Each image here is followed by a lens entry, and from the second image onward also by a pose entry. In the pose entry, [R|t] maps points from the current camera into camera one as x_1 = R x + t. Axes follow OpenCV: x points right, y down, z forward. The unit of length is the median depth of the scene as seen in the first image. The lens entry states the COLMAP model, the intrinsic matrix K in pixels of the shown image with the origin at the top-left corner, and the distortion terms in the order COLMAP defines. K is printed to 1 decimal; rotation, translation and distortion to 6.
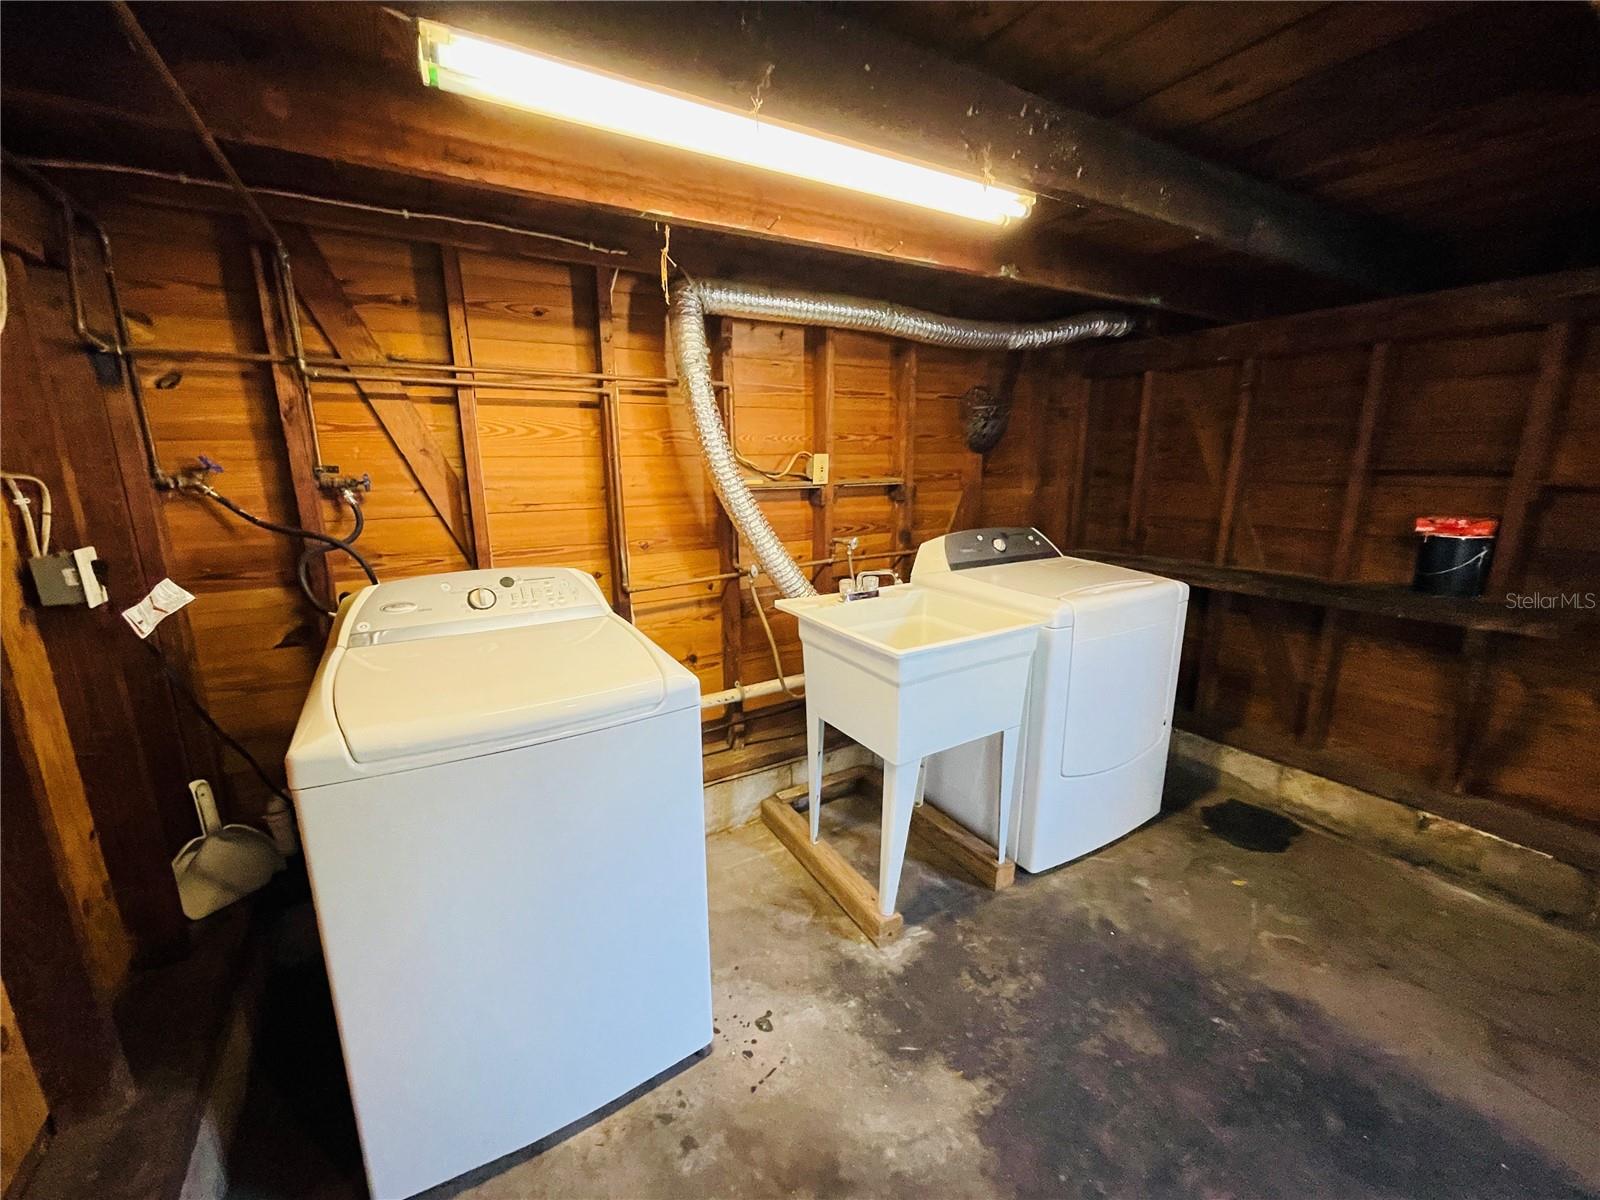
lens RADIAL K [[643.3, 0, 801.4], [0, 643.3, 600.5], [0, 0, 1]] dist [0.000070, 0.000439]
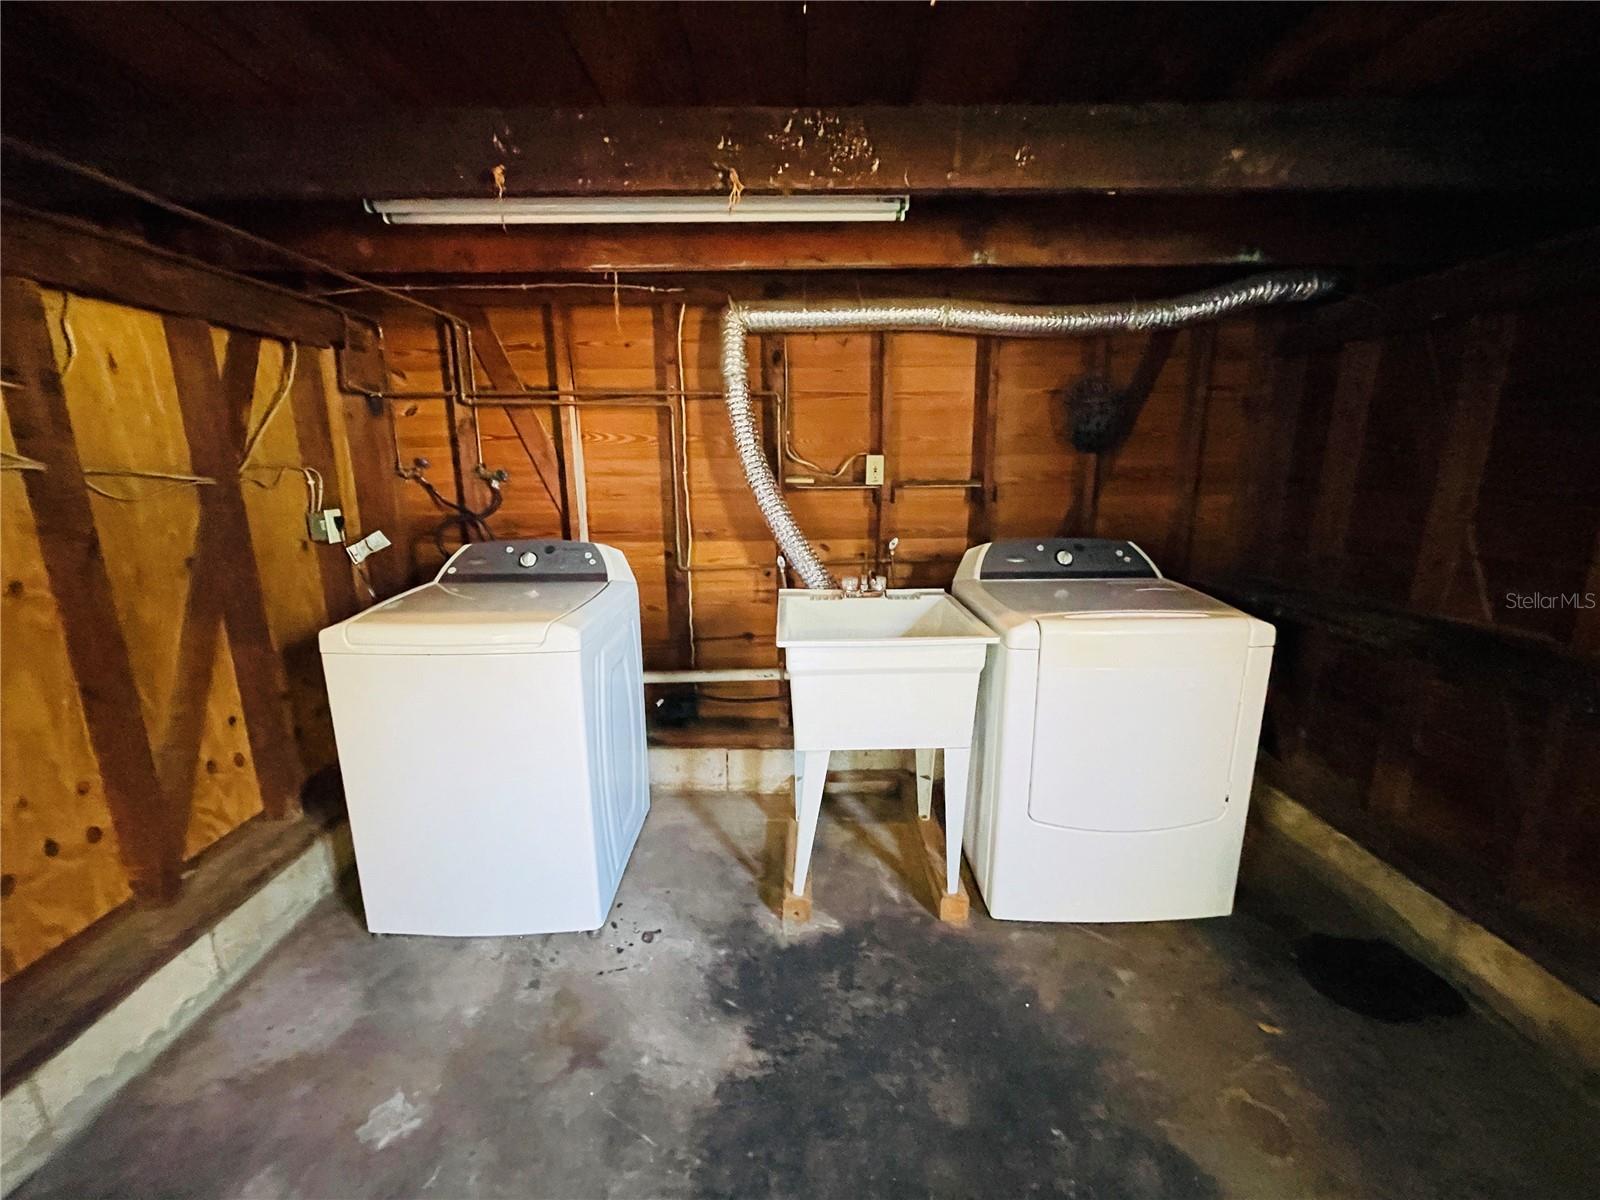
lens RADIAL K [[643.3, 0, 800.8], [0, 643.3, 599.9], [0, 0, 1]] dist [0.000070, 0.000439]
pose [[0.862311, 0.107737, -0.494786, 0.638322], [-0.110818, 0.993570, 0.023211, -0.012819], [0.494105, 0.034816, 0.868705, 0.082487]]
